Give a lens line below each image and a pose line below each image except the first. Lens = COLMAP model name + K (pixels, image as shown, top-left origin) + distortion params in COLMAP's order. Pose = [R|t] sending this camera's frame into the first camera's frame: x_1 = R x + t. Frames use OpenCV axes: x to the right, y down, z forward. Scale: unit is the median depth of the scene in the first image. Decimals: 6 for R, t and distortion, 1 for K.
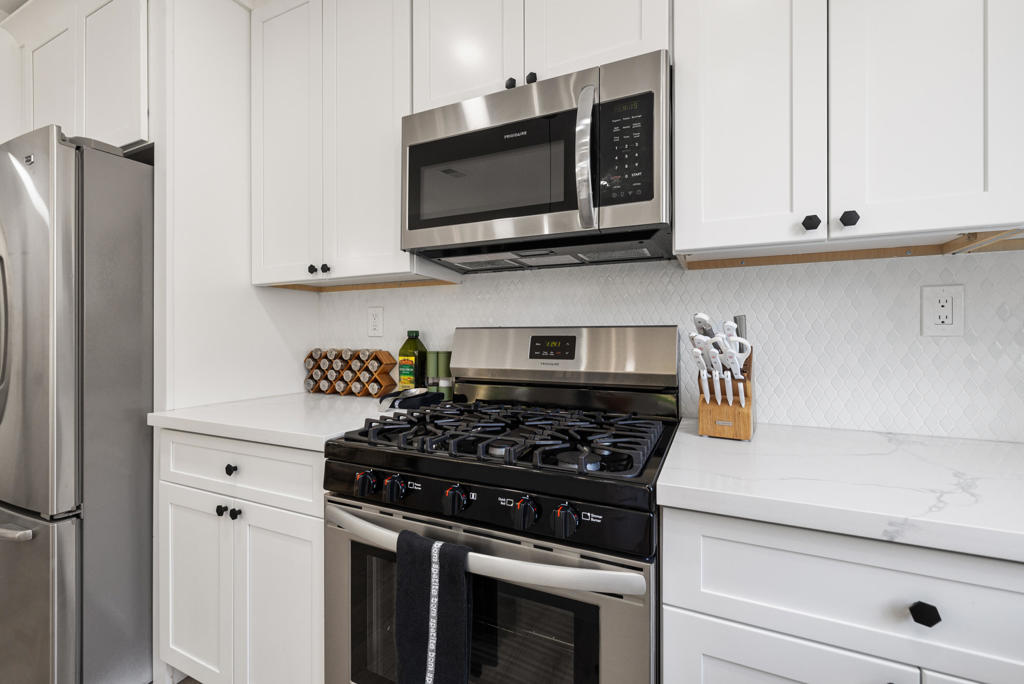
lens RADIAL K [[433.9, 0, 506.0], [0, 433.9, 336.6], [0, 0, 1]] dist [-0.000361, 0.000618]
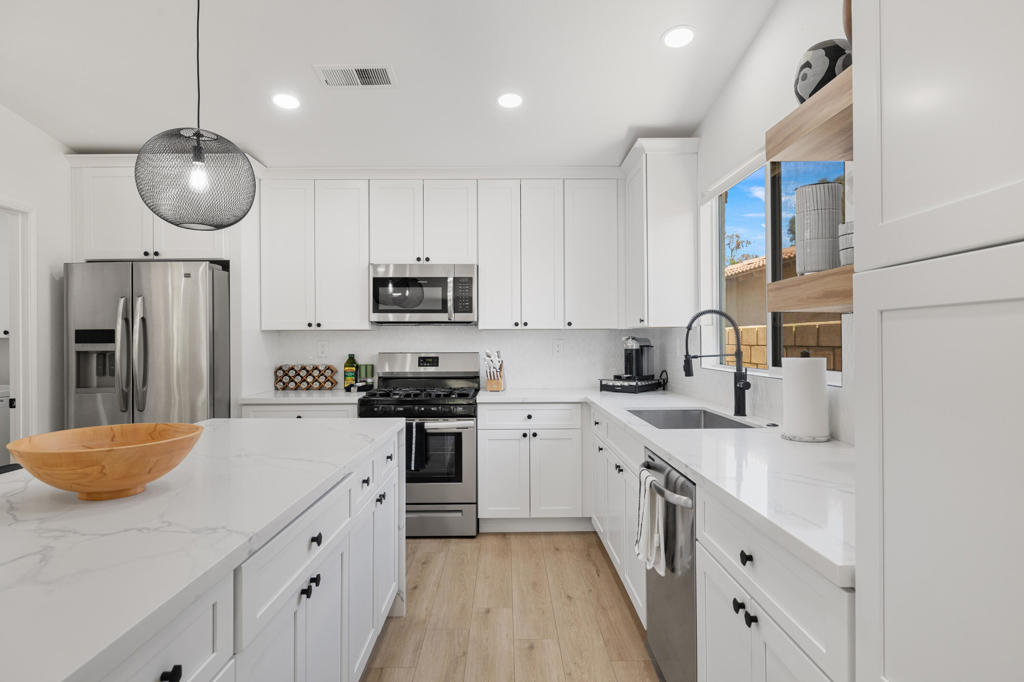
lens RADIAL K [[597.3, 0, 507.7], [0, 597.3, 339.5], [0, 0, 1]] dist [0.003213, 0.000046]
pose [[0.900871, -0.003889, 0.434070, -0.945351], [0.003276, 0.999992, 0.002160, -0.104338], [-0.434075, -0.000524, 0.900877, -2.167137]]
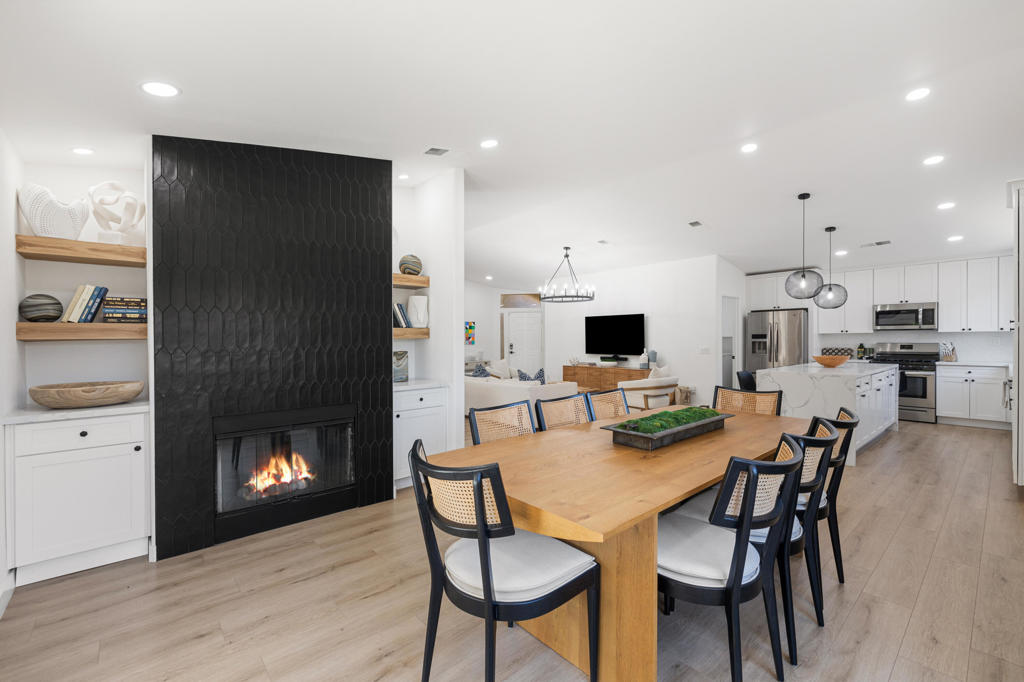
lens RADIAL K [[433.9, 0, 505.8], [0, 433.9, 344.5], [0, 0, 1]] dist [-0.000361, 0.000618]
pose [[0.918089, -0.001947, -0.396370, -2.315208], [0.008343, 0.999861, 0.014413, -0.125092], [0.396287, -0.016539, 0.917978, -5.848731]]
